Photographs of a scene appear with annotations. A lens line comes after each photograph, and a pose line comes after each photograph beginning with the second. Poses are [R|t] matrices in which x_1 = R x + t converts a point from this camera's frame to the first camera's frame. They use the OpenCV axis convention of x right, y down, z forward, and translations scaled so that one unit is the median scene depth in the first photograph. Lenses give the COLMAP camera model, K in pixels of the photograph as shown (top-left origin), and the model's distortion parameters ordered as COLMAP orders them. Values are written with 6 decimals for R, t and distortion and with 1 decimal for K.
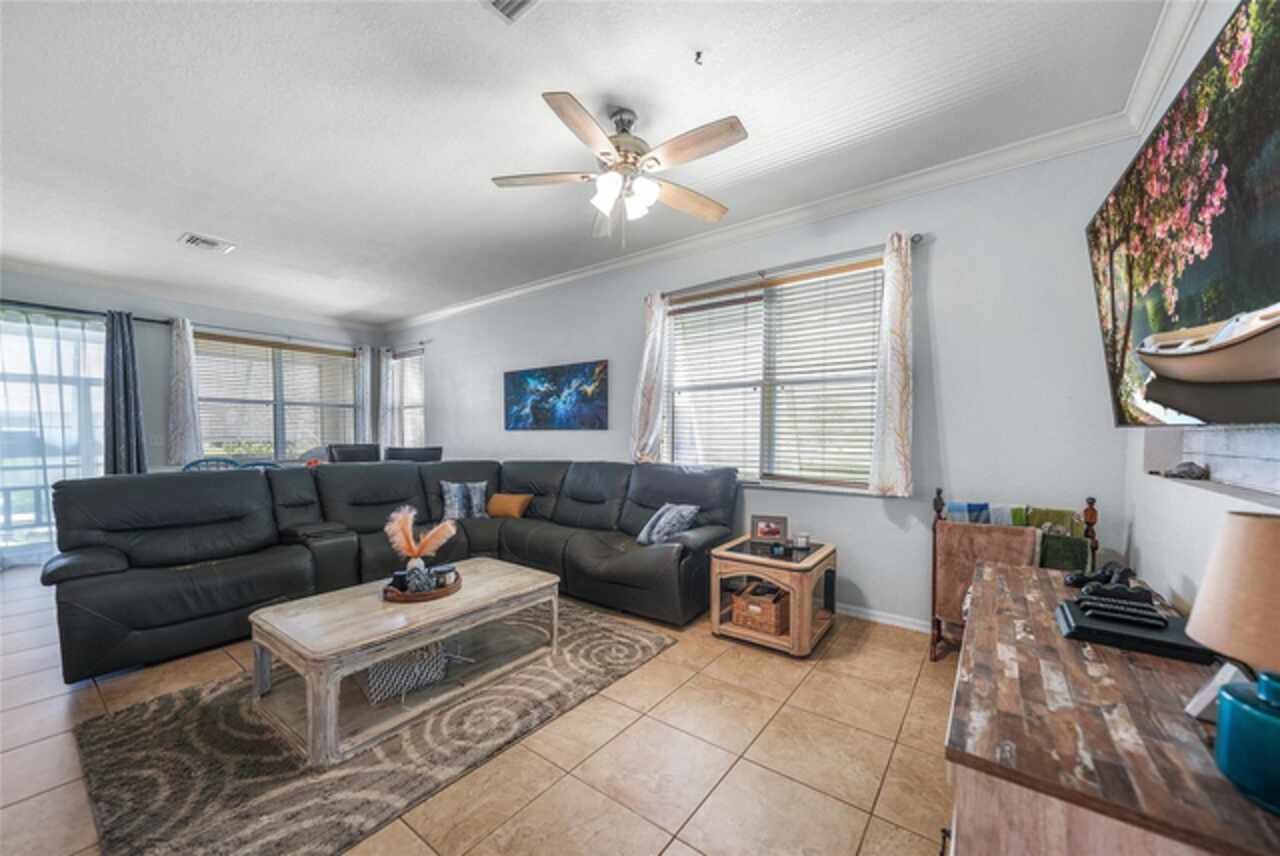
lens RADIAL K [[450.5, 0, 637.2], [0, 450.5, 471.1], [0, 0, 1]] dist [0.000517, -0.000009]
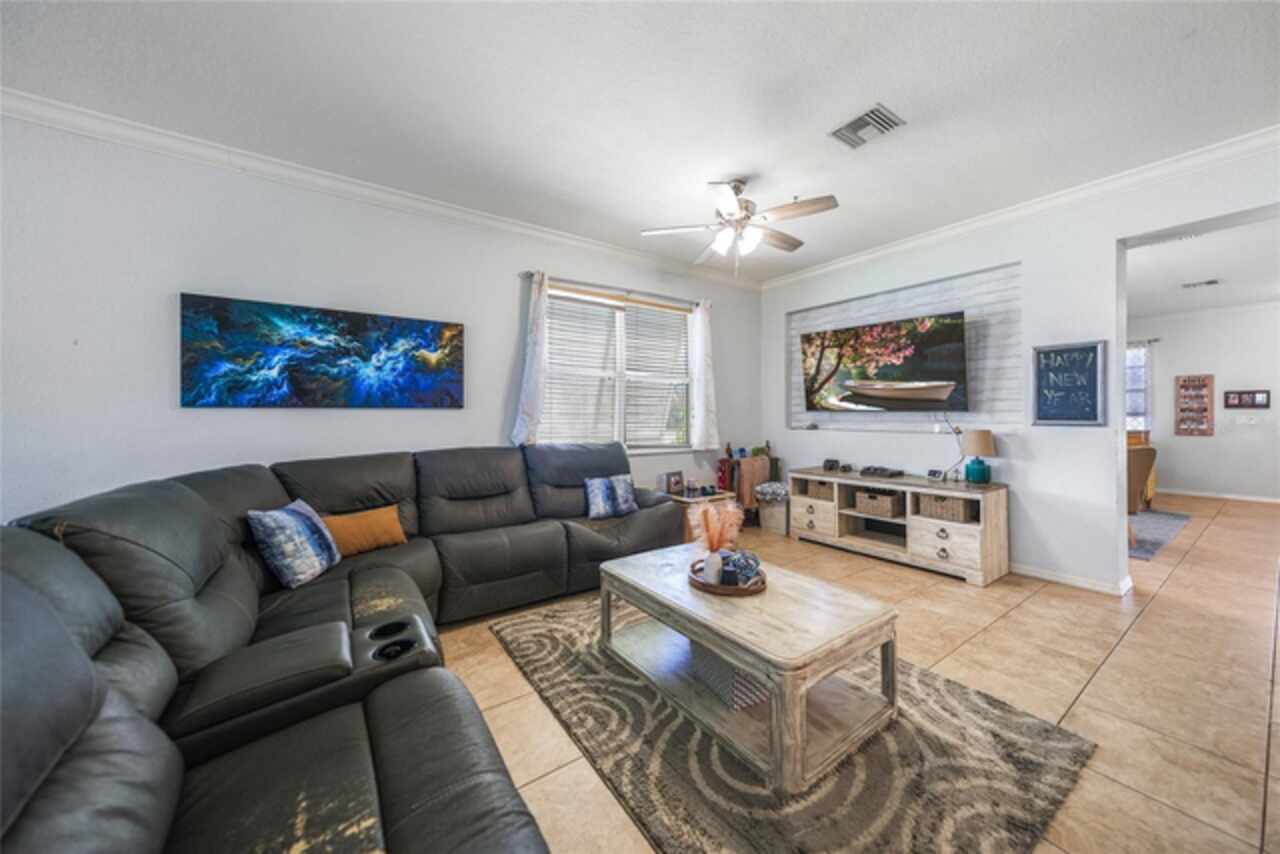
lens RADIAL K [[451.8, 0, 637.5], [0, 451.8, 411.9], [0, 0, 1]] dist [0.003422, 0.000222]
pose [[0.334204, 0.011119, 0.942435, -2.019807], [0.086777, 0.995320, -0.042516, -0.064704], [-0.938497, 0.095990, 0.331676, 1.193249]]
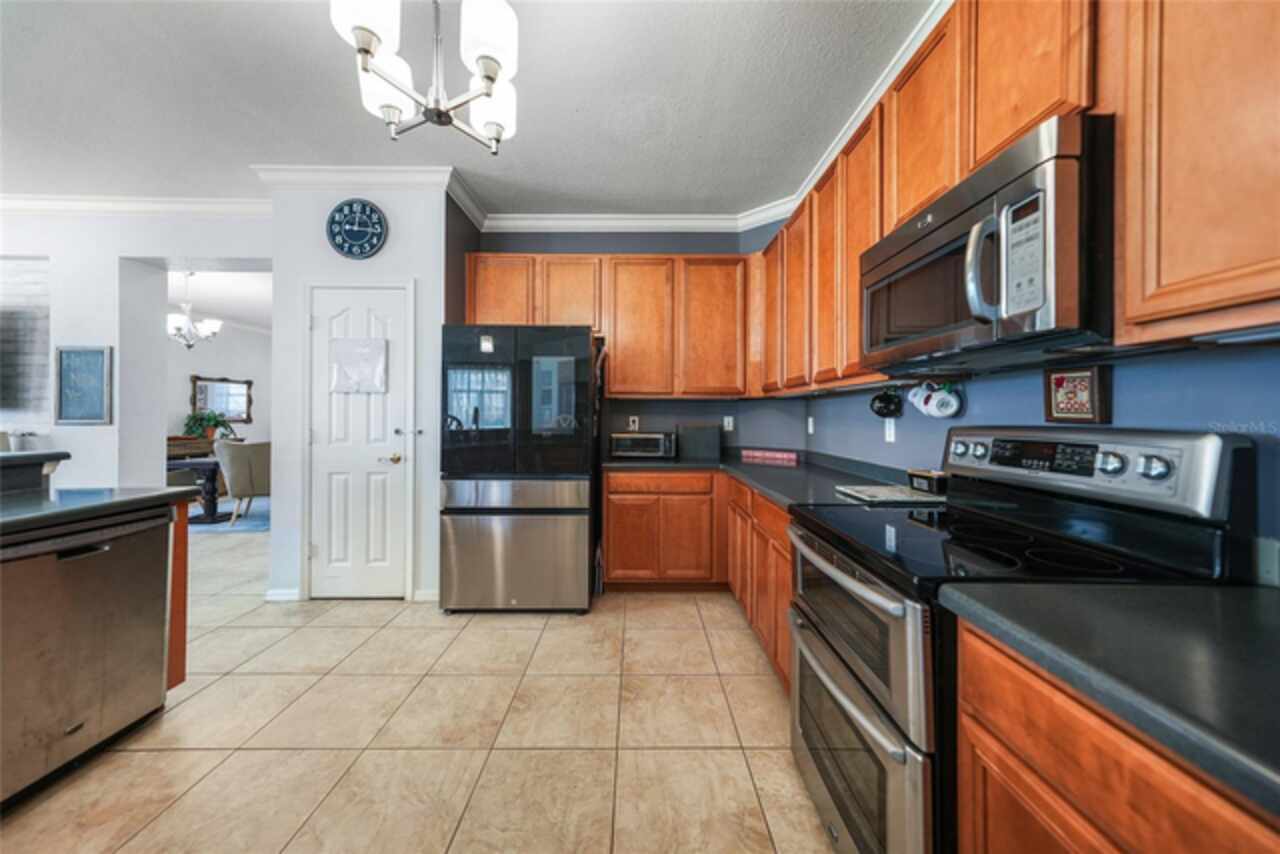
lens RADIAL K [[451.8, 0, 637.5], [0, 451.8, 411.9], [0, 0, 1]] dist [0.003422, 0.000222]
pose [[-0.584525, 0.013645, 0.811261, -2.669082], [0.080615, 0.995888, 0.041334, 0.133325], [-0.807361, 0.089561, -0.583222, -0.745197]]
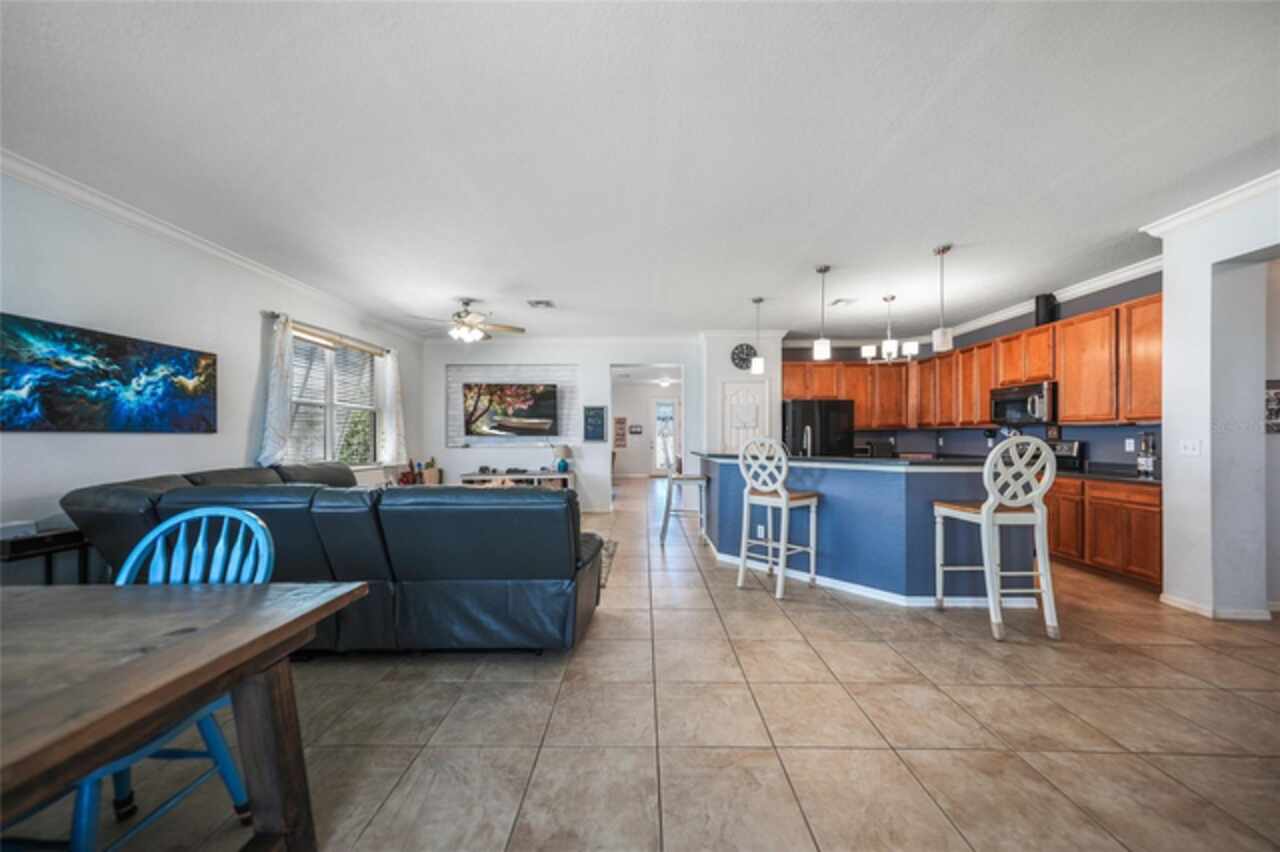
lens RADIAL K [[455.1, 0, 631.6], [0, 455.1, 433.6], [0, 0, 1]] dist [0.000931, 0.000165]
pose [[-0.558287, 0.013271, 0.829542, -3.440423], [0.084220, 0.995613, 0.040753, -0.162451], [-0.825362, 0.092616, -0.556956, 2.282095]]
